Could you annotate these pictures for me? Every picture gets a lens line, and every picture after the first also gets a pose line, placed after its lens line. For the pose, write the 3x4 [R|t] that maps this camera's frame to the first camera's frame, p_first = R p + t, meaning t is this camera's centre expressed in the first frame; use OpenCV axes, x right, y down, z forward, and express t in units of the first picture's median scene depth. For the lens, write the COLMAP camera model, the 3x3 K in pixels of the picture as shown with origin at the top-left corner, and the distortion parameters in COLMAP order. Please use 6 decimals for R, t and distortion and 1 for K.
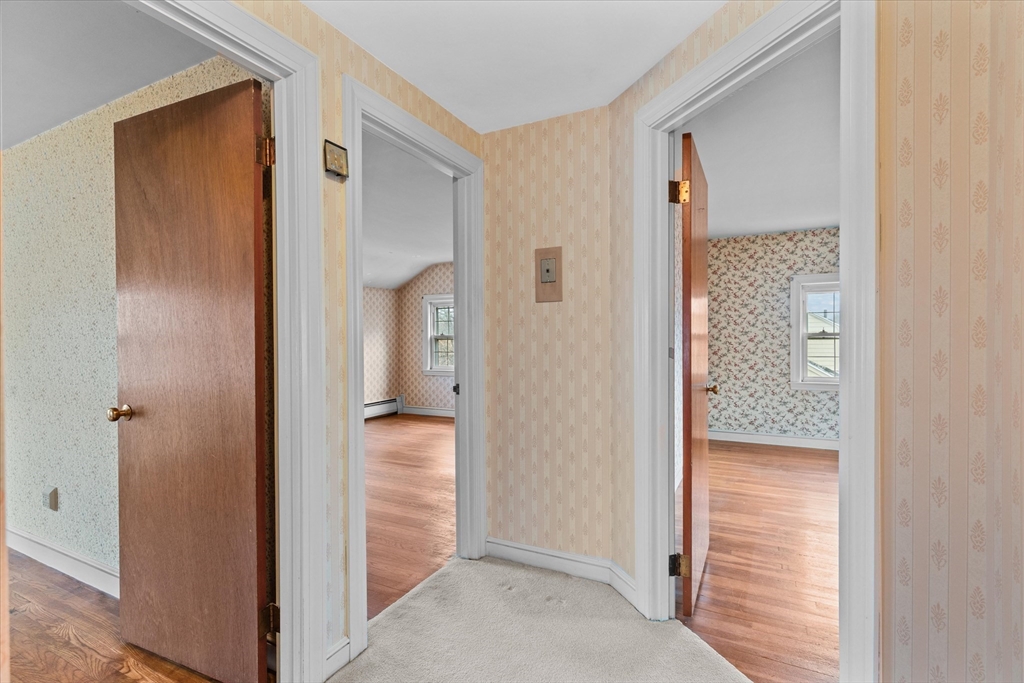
lens RADIAL K [[484.6, 0, 511.0], [0, 484.6, 338.9], [0, 0, 1]] dist [0.000185, 0.000648]
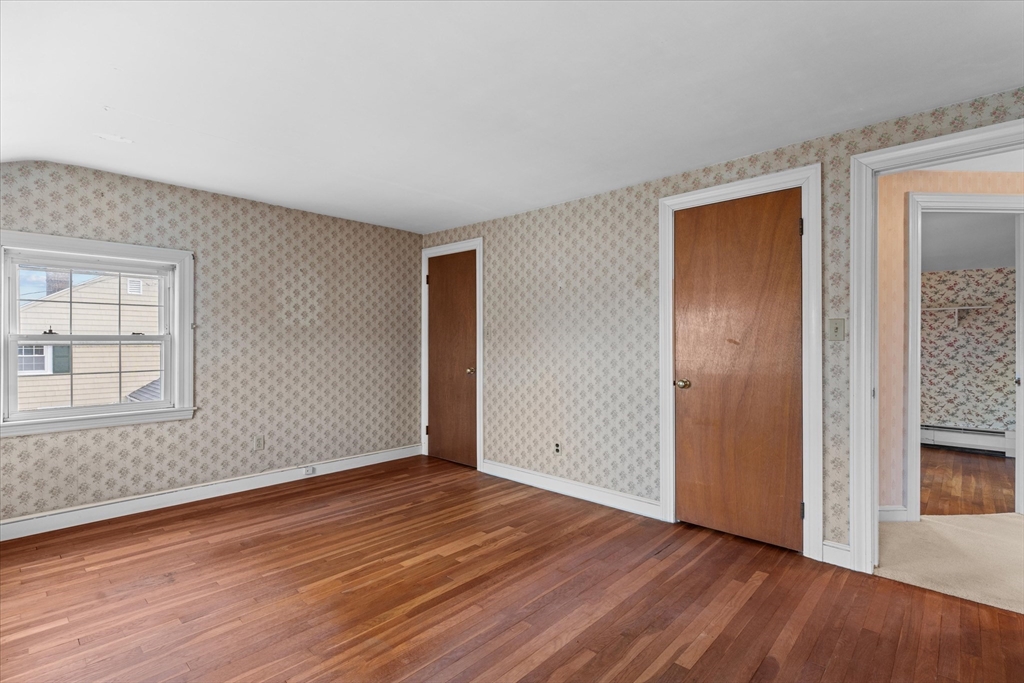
lens RADIAL K [[482.4, 0, 509.6], [0, 482.4, 346.2], [0, 0, 1]] dist [-0.000611, 0.000062]
pose [[0.291935, -0.005492, 0.956423, -0.438209], [0.002172, 0.999985, 0.005079, 0.001242], [-0.956436, 0.000594, 0.291942, 0.511707]]
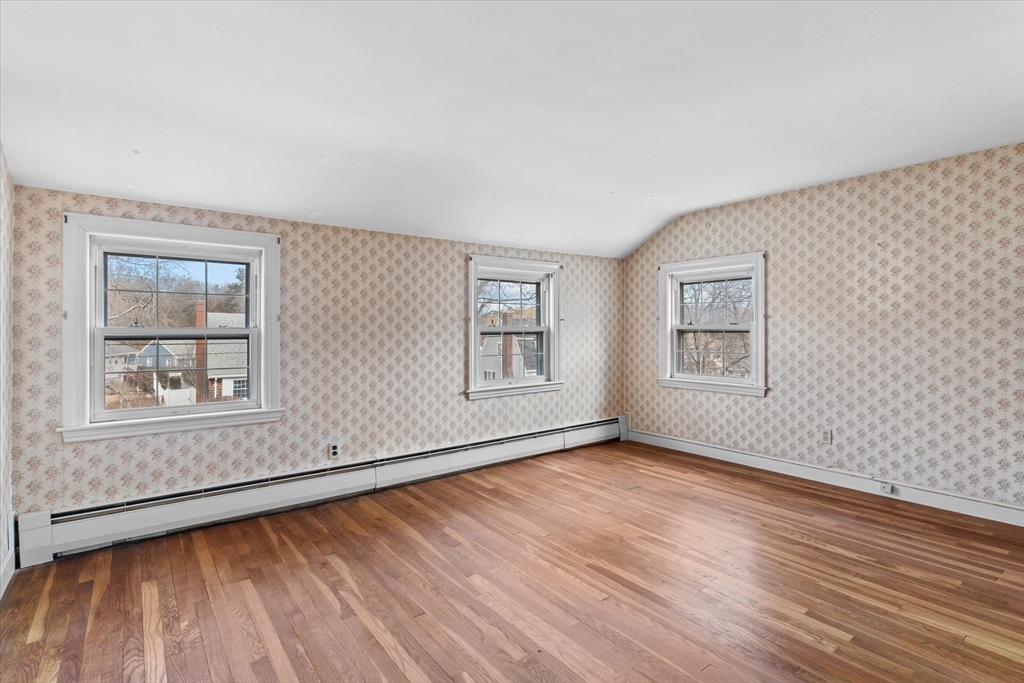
lens RADIAL K [[484.6, 0, 511.0], [0, 484.6, 338.9], [0, 0, 1]] dist [0.000185, 0.000648]
pose [[0.902324, 0.011372, -0.430909, -0.080775], [-0.003457, 0.999811, 0.019146, -0.001045], [0.431045, -0.015786, 0.902192, 0.323601]]
